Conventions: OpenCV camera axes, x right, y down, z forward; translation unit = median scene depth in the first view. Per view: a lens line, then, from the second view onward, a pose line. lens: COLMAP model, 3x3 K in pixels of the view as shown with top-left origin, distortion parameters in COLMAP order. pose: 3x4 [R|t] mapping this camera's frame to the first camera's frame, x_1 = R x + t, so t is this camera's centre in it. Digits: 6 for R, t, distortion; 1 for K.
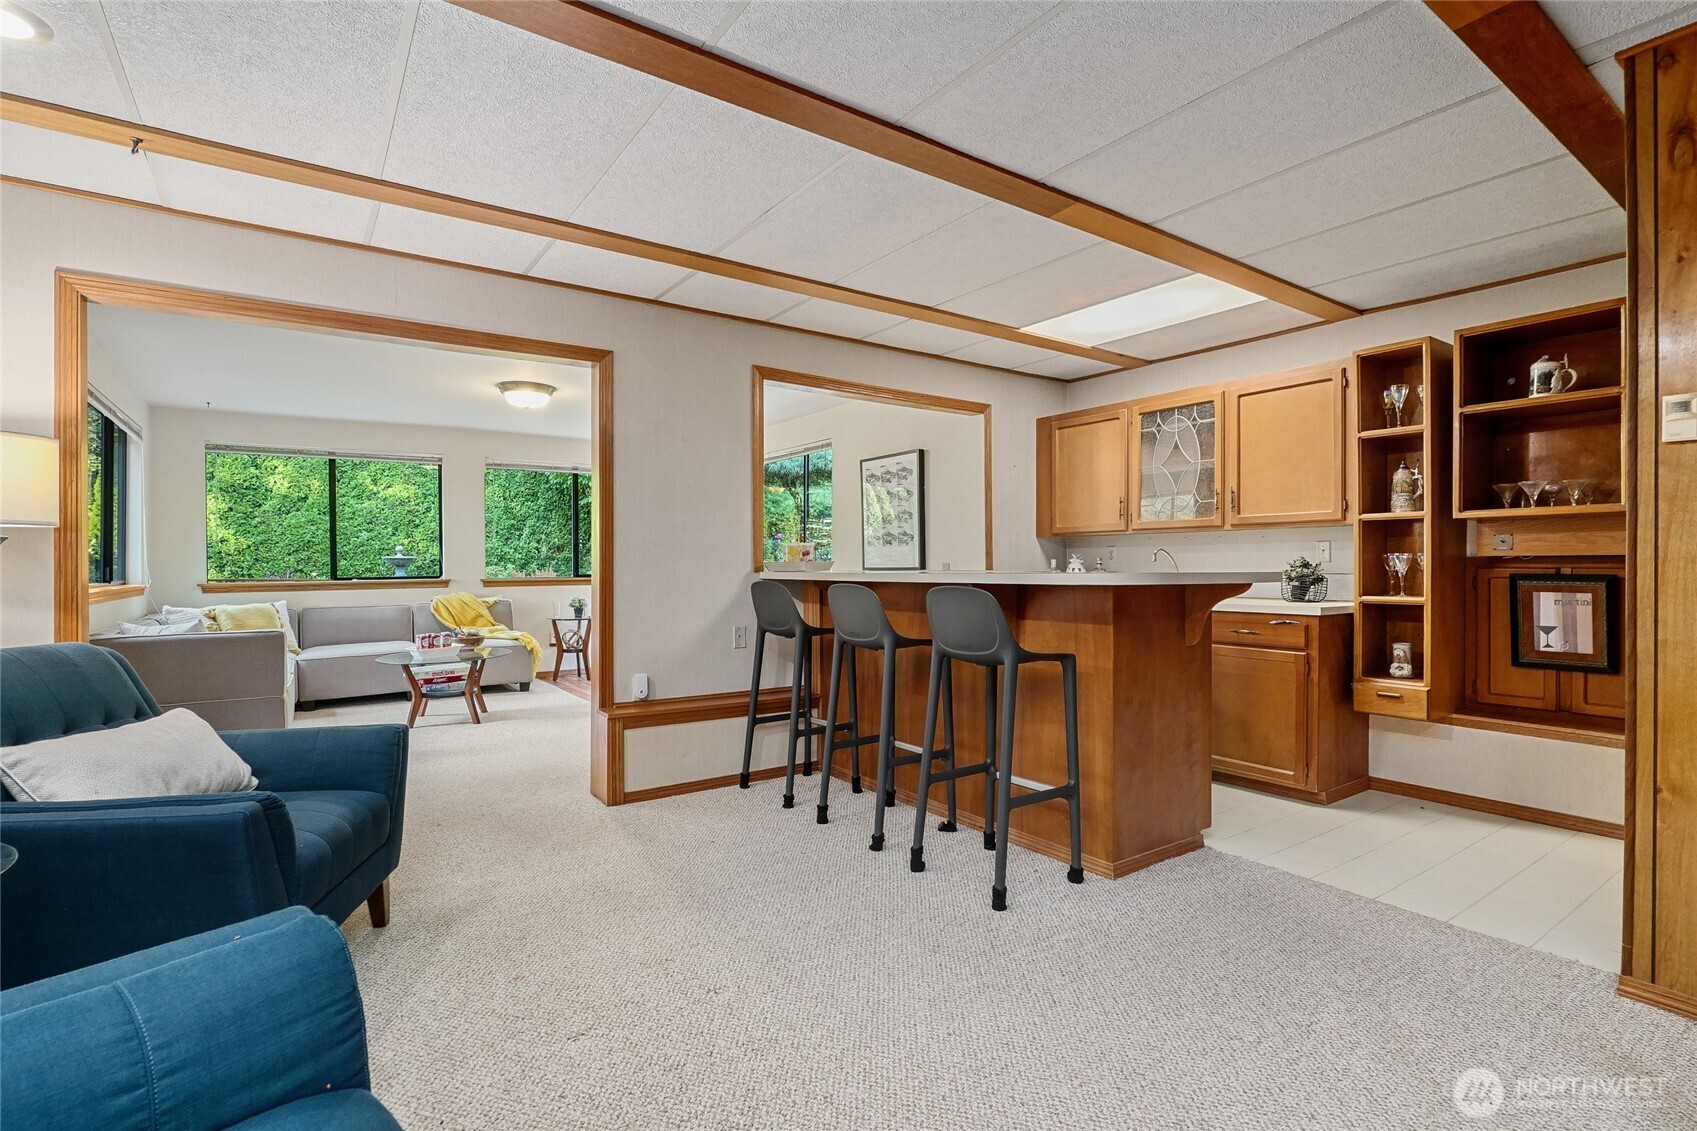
lens RADIAL K [[799.3, 0, 848.5], [0, 799.3, 565.5], [0, 0, 1]] dist [-0.019304, -0.000157]
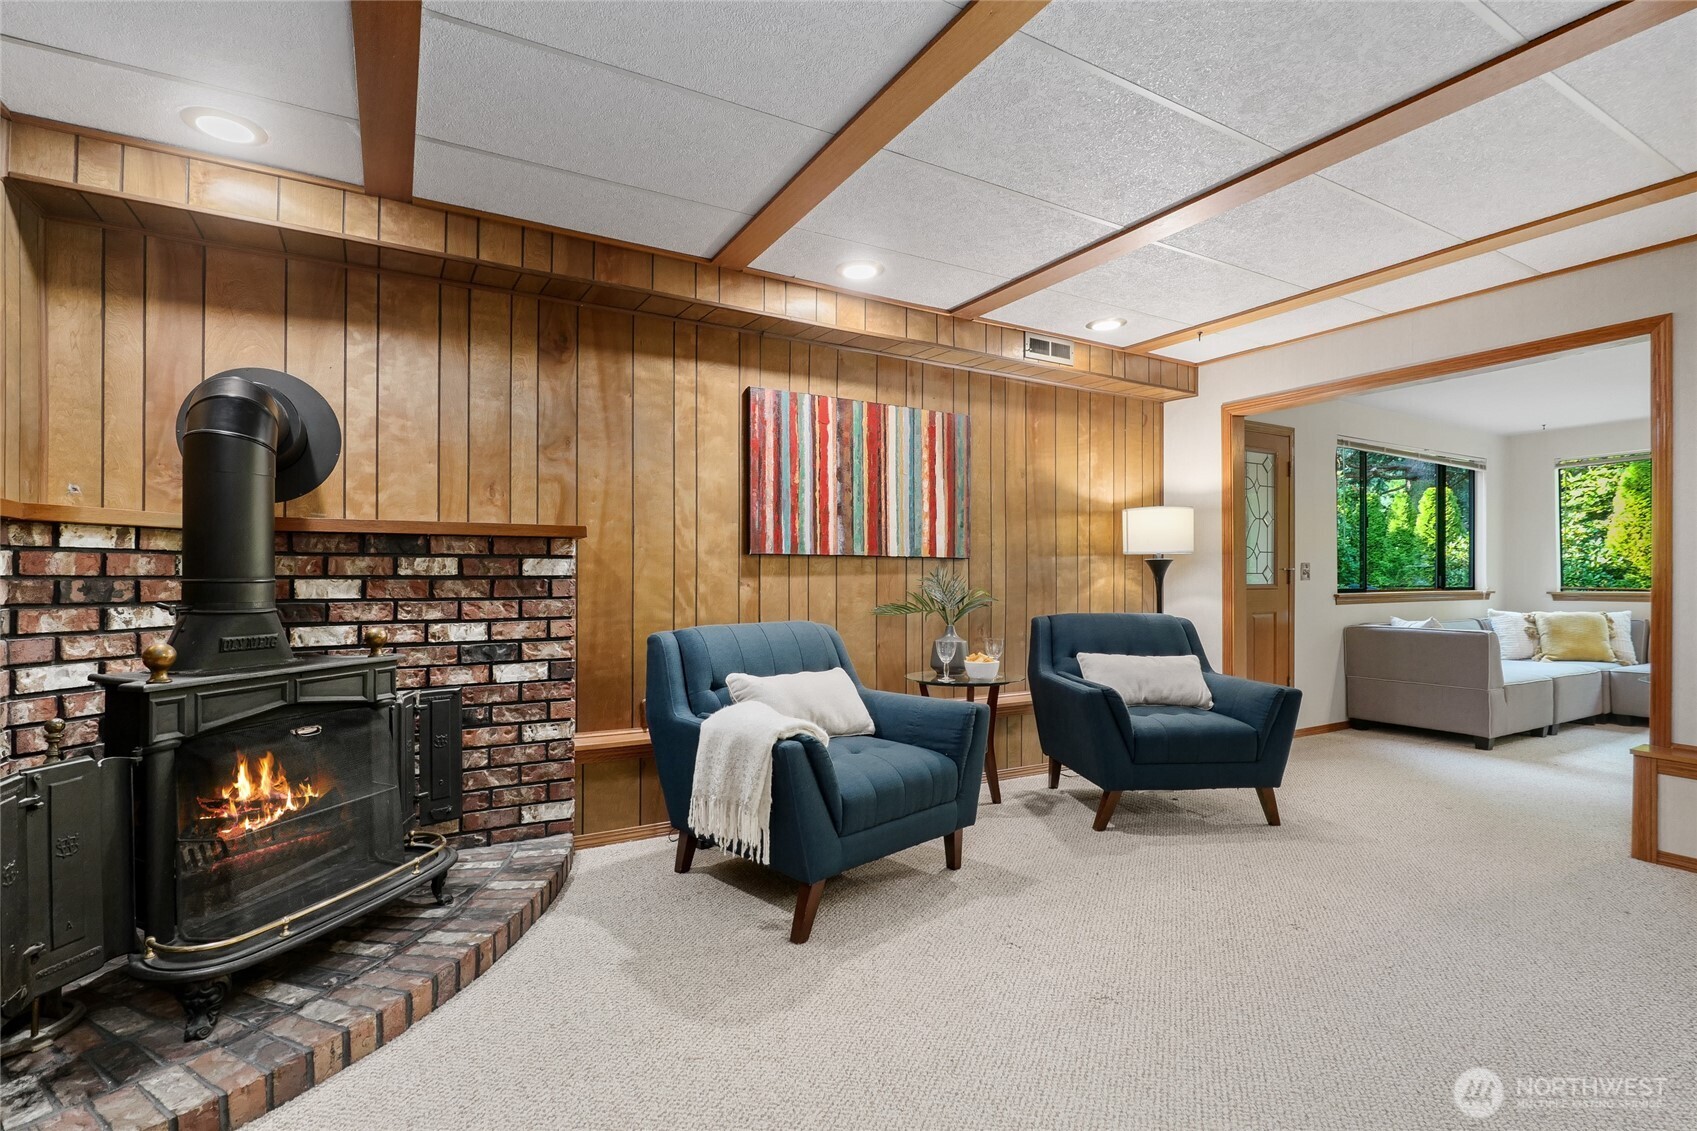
lens RADIAL K [[799.3, 0, 848.5], [0, 799.3, 565.5], [0, 0, 1]] dist [-0.019304, -0.000157]
pose [[-0.089559, -0.009518, -0.995936, 0.355351], [-0.001894, 0.999954, -0.009386, -0.000393], [0.995980, 0.001045, -0.089572, 0.139353]]
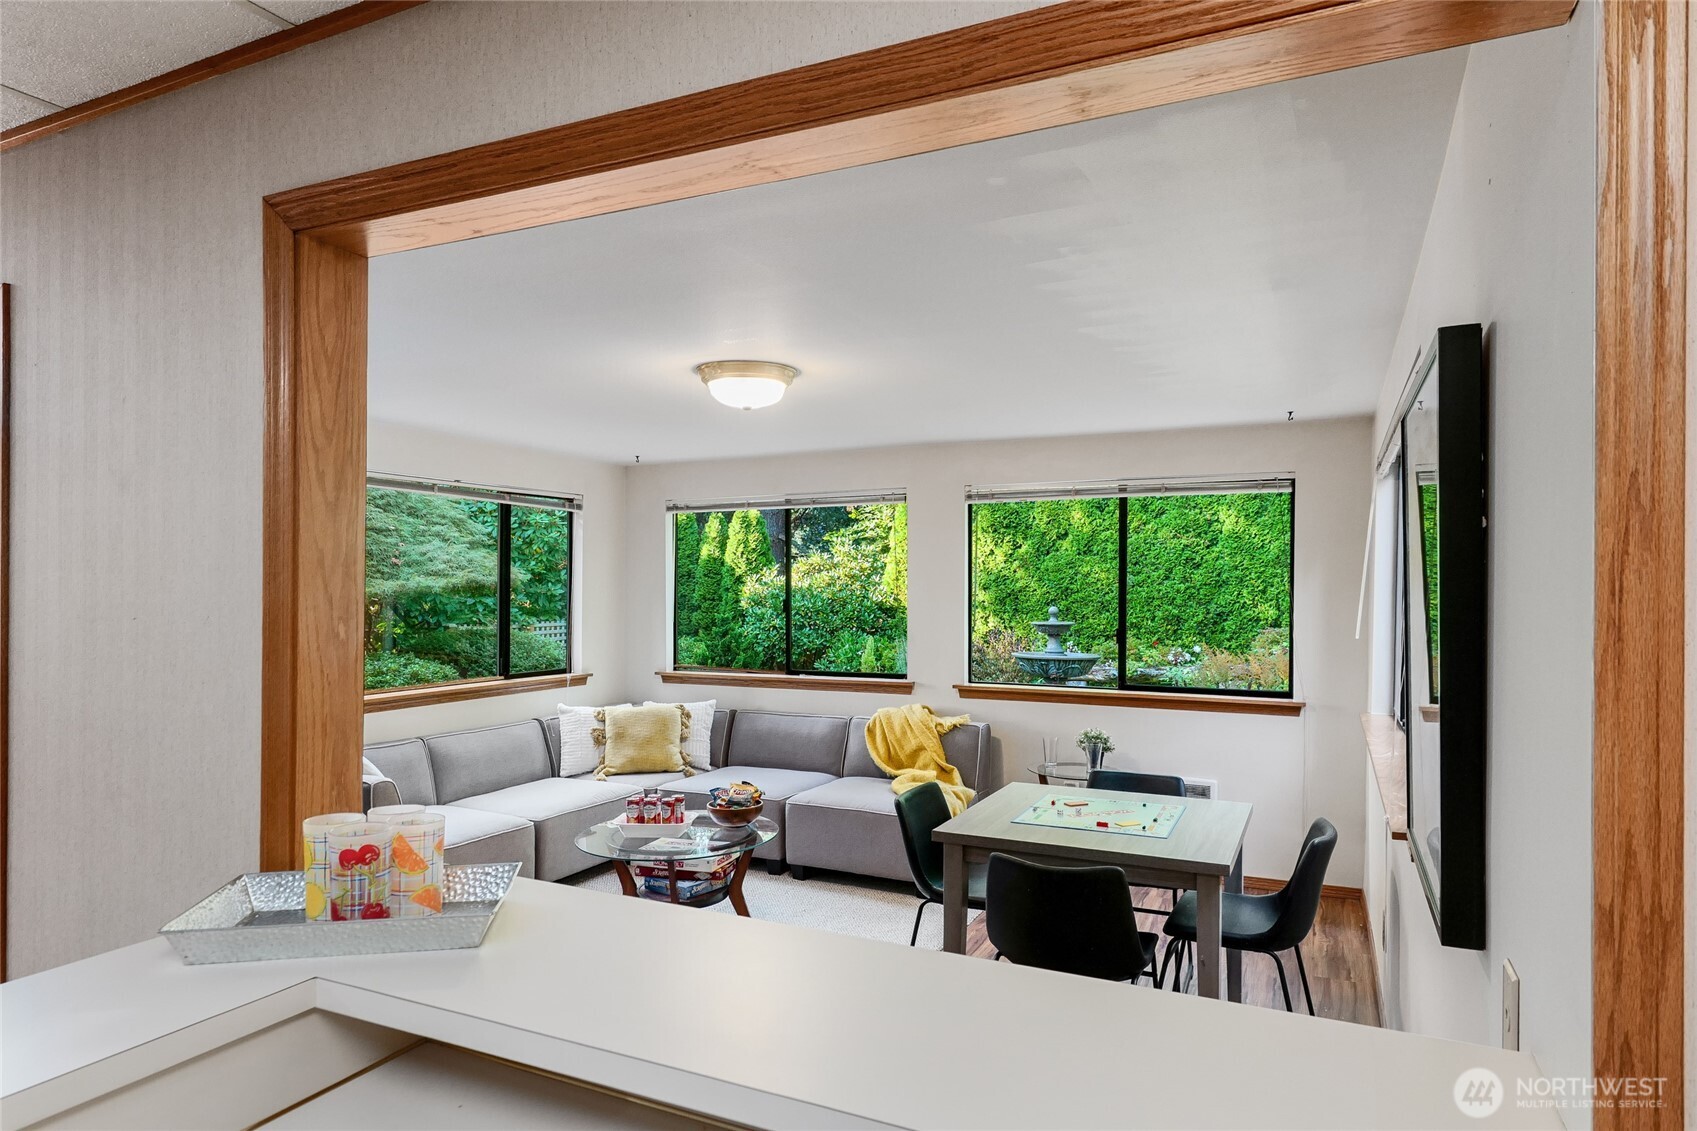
lens RADIAL K [[1008.1, 0, 848.7], [0, 1008.1, 577.4], [0, 0, 1]] dist [0.000002, 0.000000]
pose [[0.491093, -0.001834, -0.871105, 0.222142], [-0.006521, 0.999962, -0.005781, -0.076225], [0.871083, 0.008519, 0.491062, 0.678560]]
